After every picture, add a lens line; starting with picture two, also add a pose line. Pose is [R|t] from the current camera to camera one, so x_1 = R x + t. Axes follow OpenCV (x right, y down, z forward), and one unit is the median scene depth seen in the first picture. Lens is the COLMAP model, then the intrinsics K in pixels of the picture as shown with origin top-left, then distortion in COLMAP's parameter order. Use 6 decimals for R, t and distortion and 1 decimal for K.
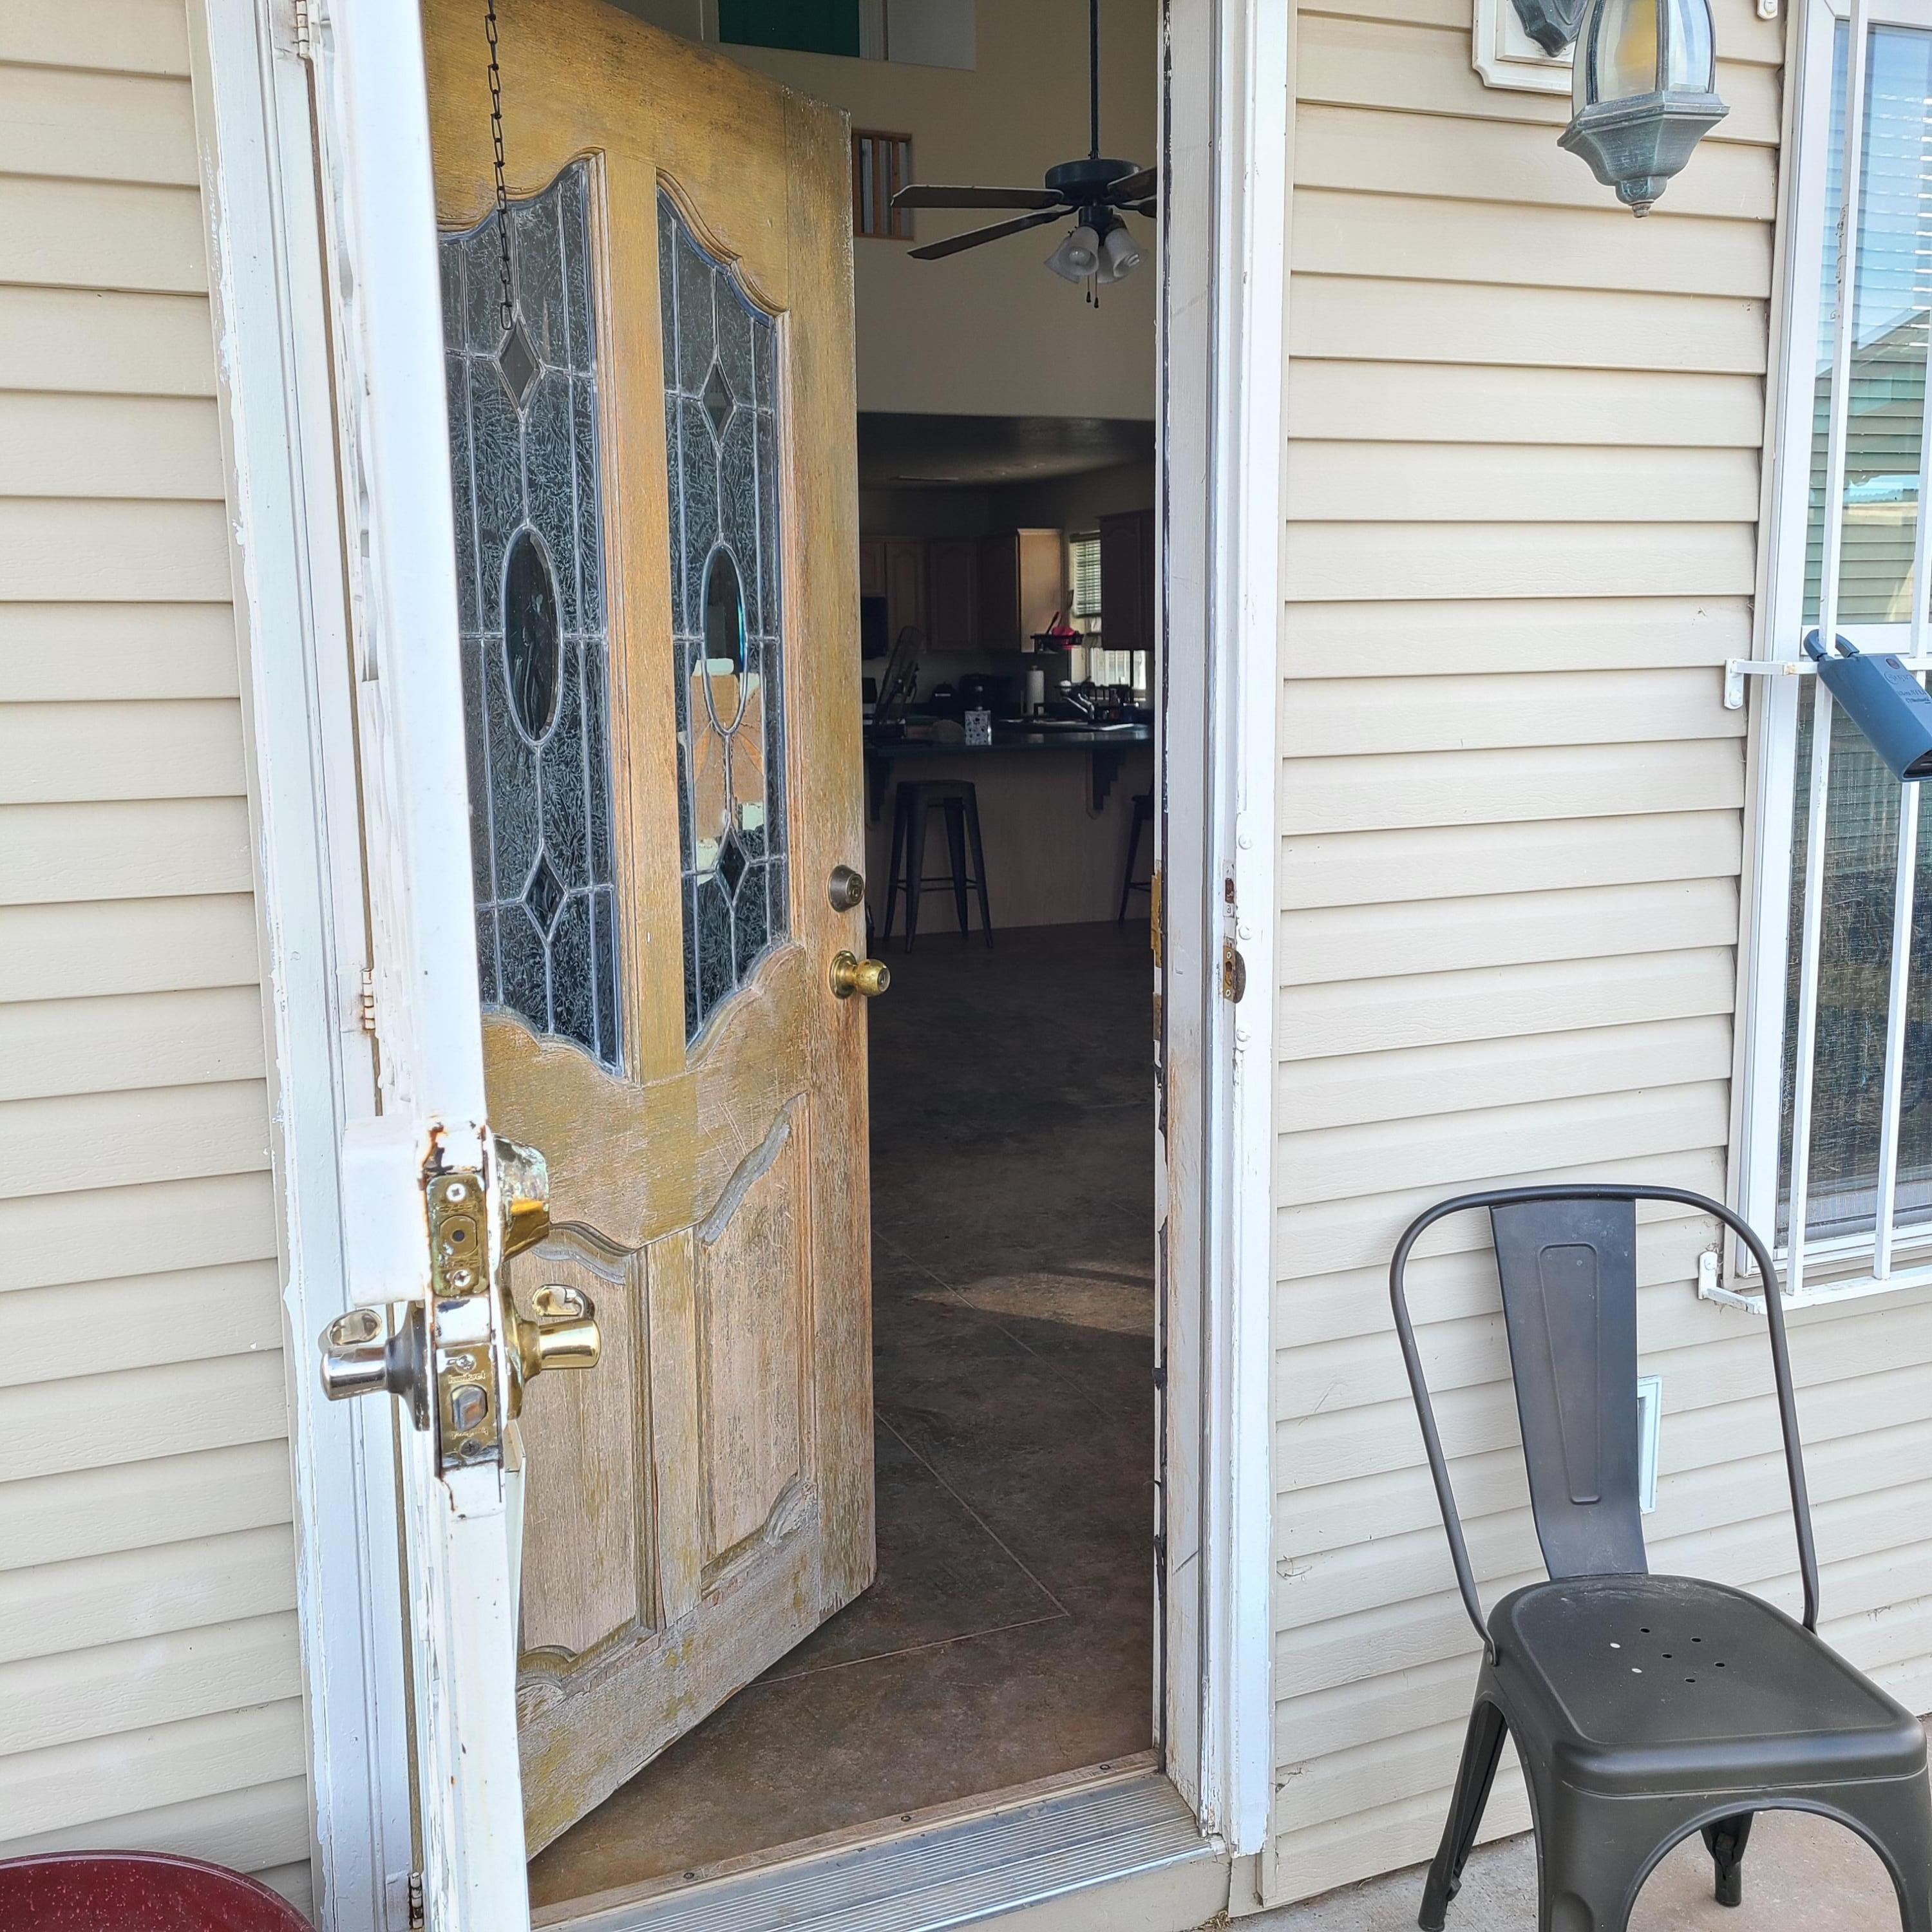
lens RADIAL K [[2056.7, 0, 966.0], [0, 2056.7, 966.0], [0, 0, 1]] dist [0.005970, 0.022445]
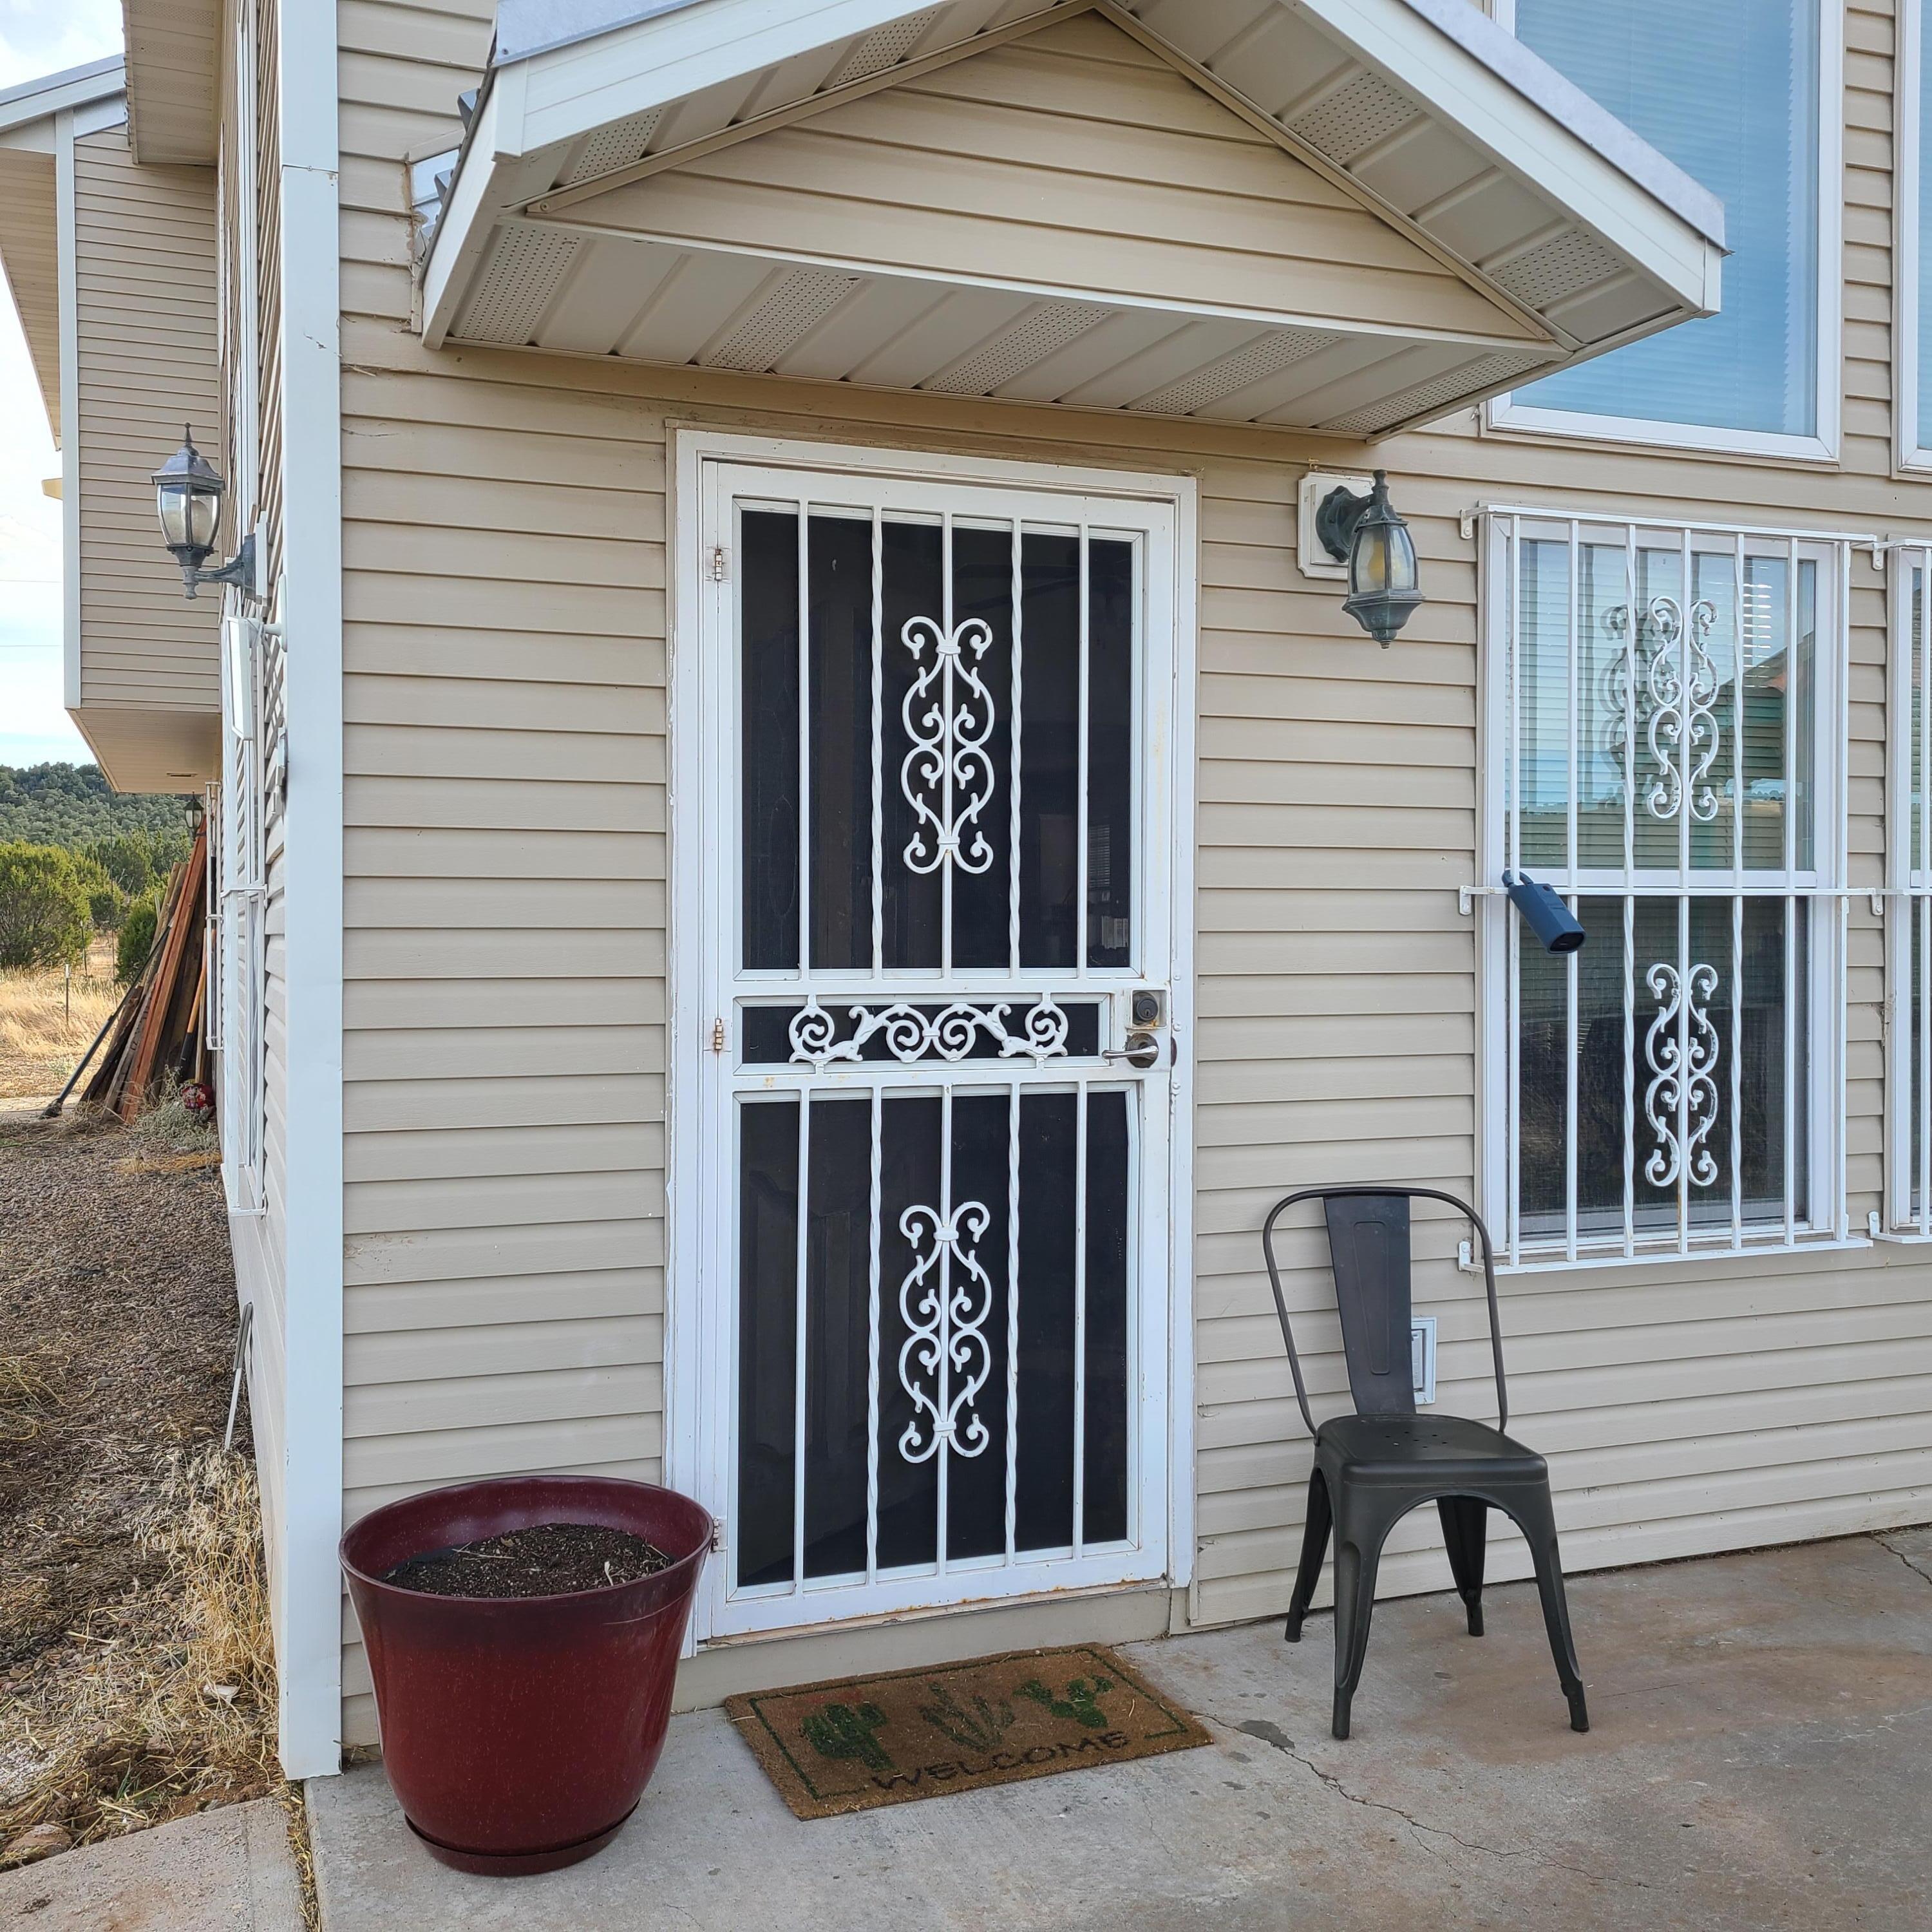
lens RADIAL K [[1923.5, 0, 940.0], [0, 1923.5, 920.1], [0, 0, 1]] dist [0.047255, -0.027337]
pose [[0.999551, 0.016920, -0.024740, -0.027403], [-0.020526, 0.987913, -0.153647, 0.140948], [0.021841, 0.154086, 0.987816, -0.621974]]
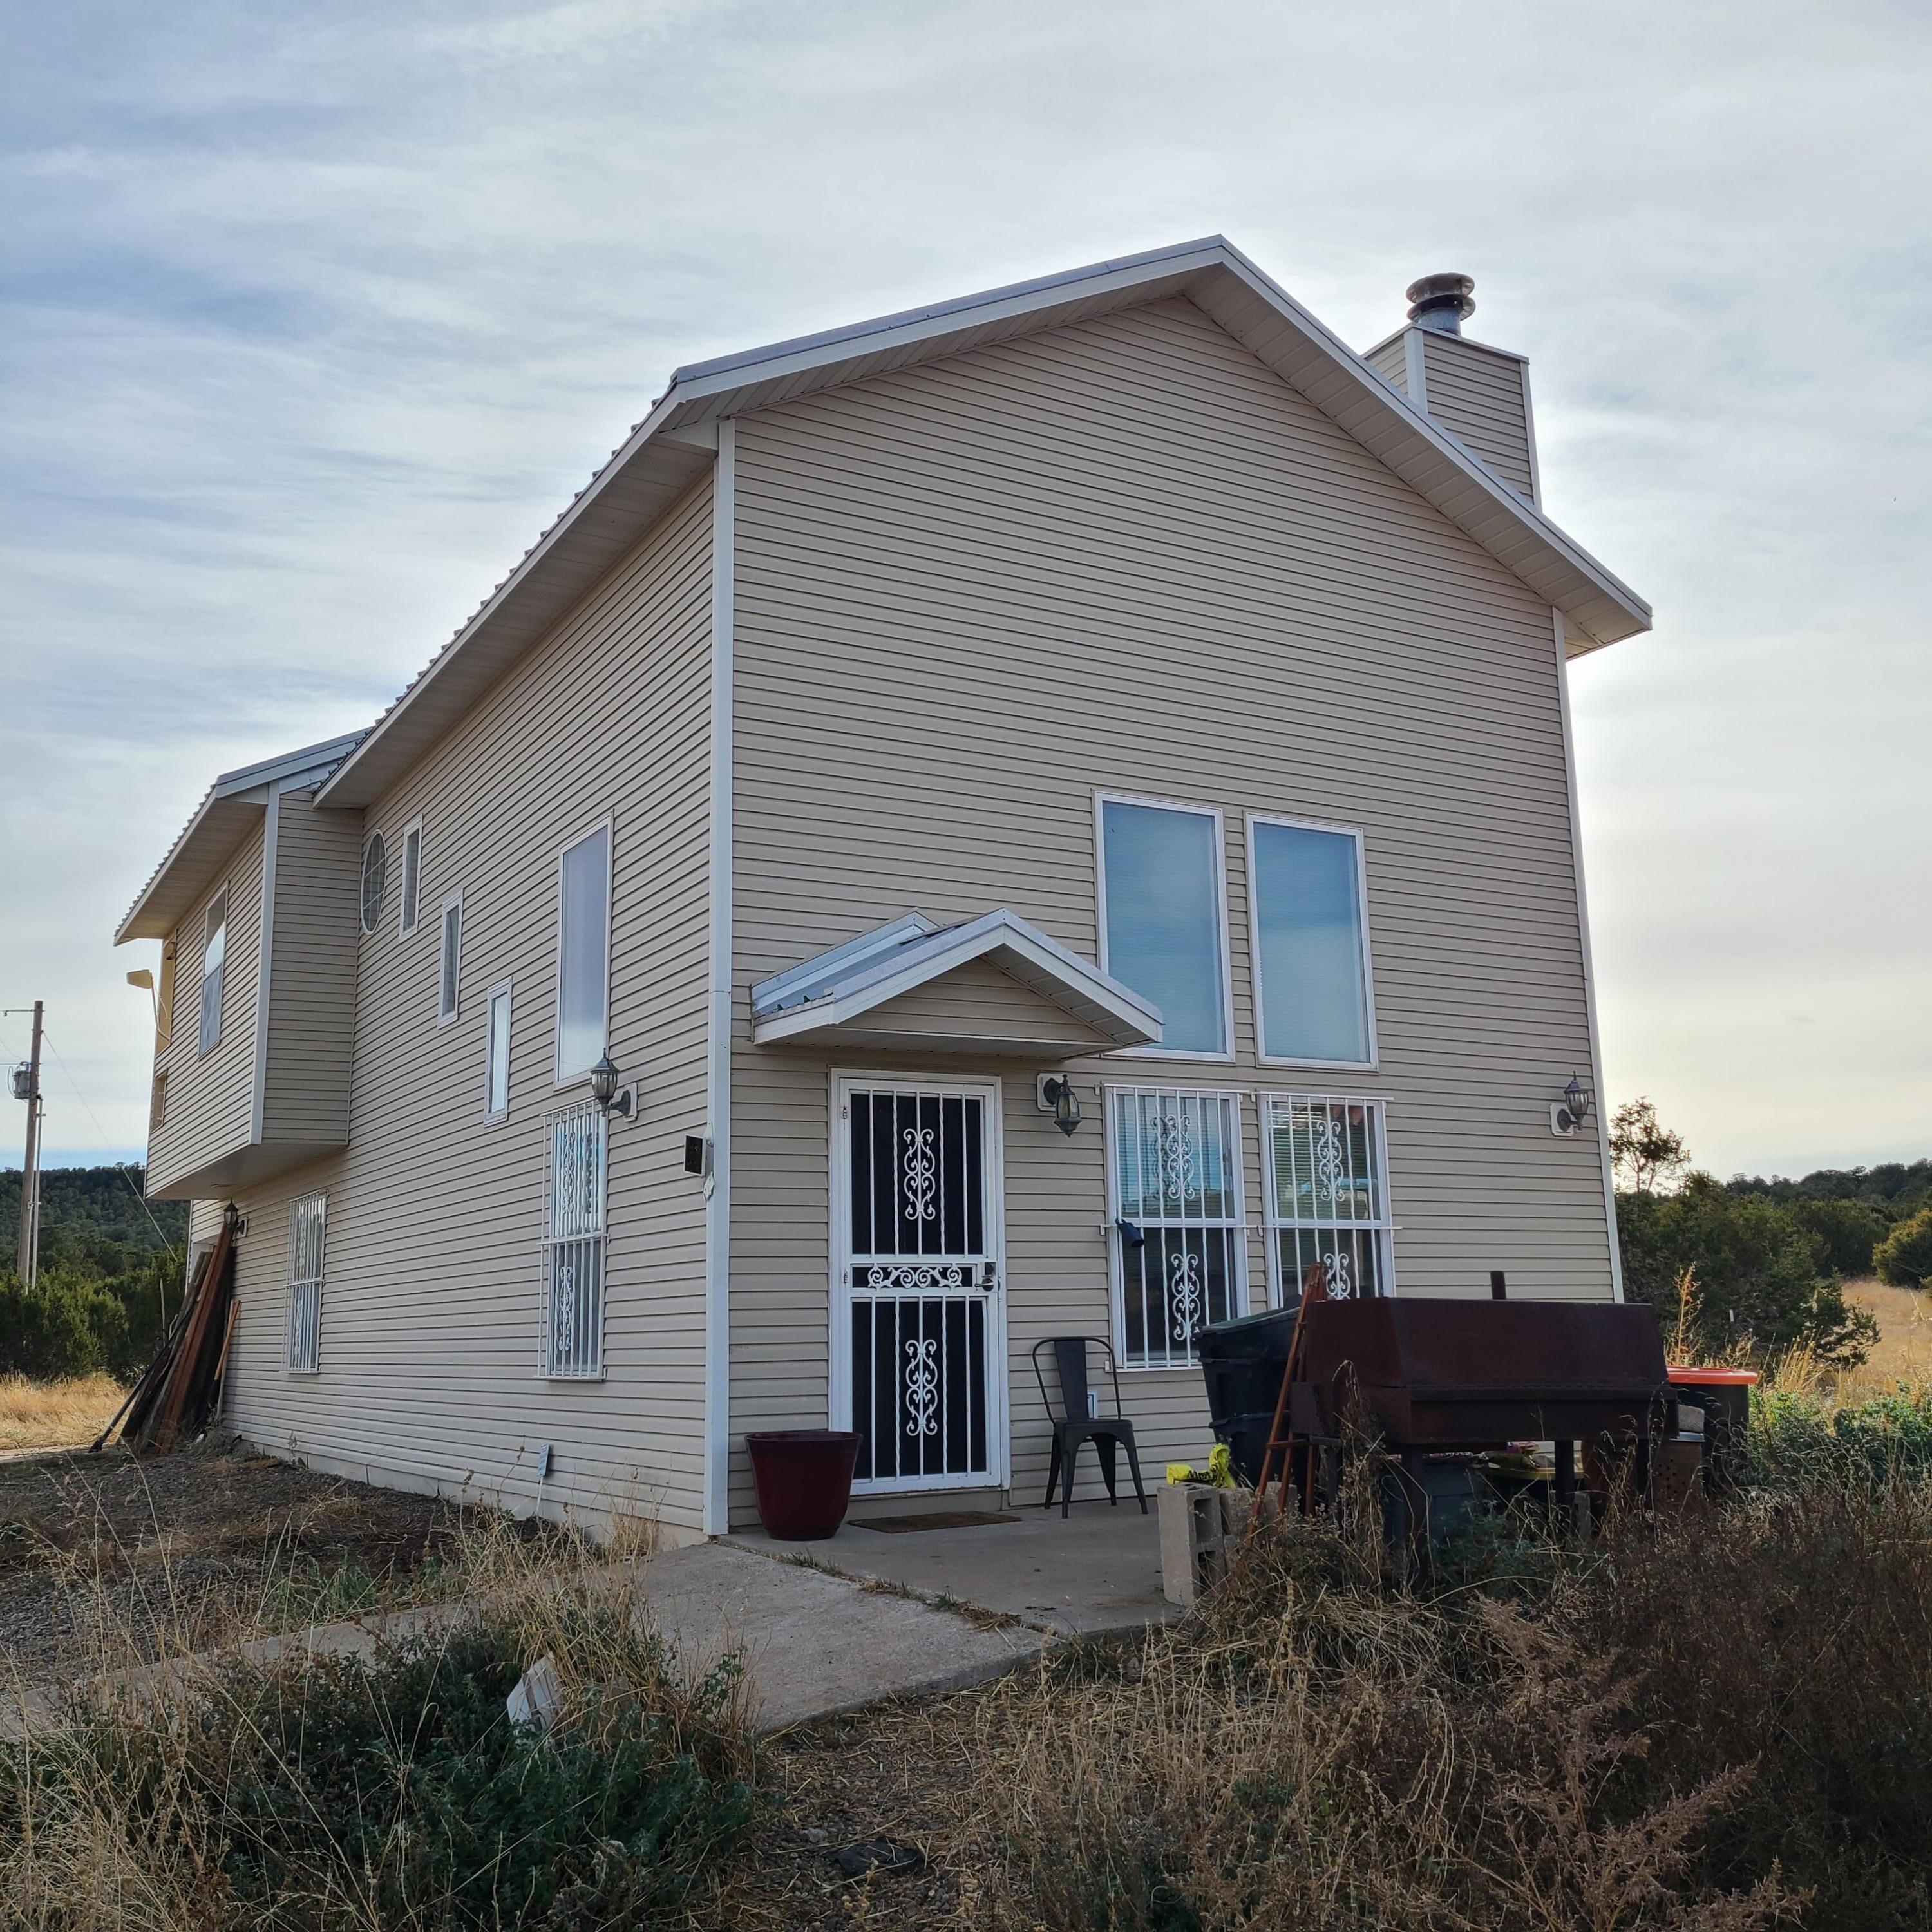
lens RADIAL K [[1923.5, 0, 940.0], [0, 1923.5, 920.1], [0, 0, 1]] dist [0.047255, -0.027337]
pose [[0.992879, 0.022025, 0.117073, -0.516792], [0.020702, 0.935905, -0.351644, 0.736803], [-0.117314, 0.351563, 0.928785, -3.265114]]
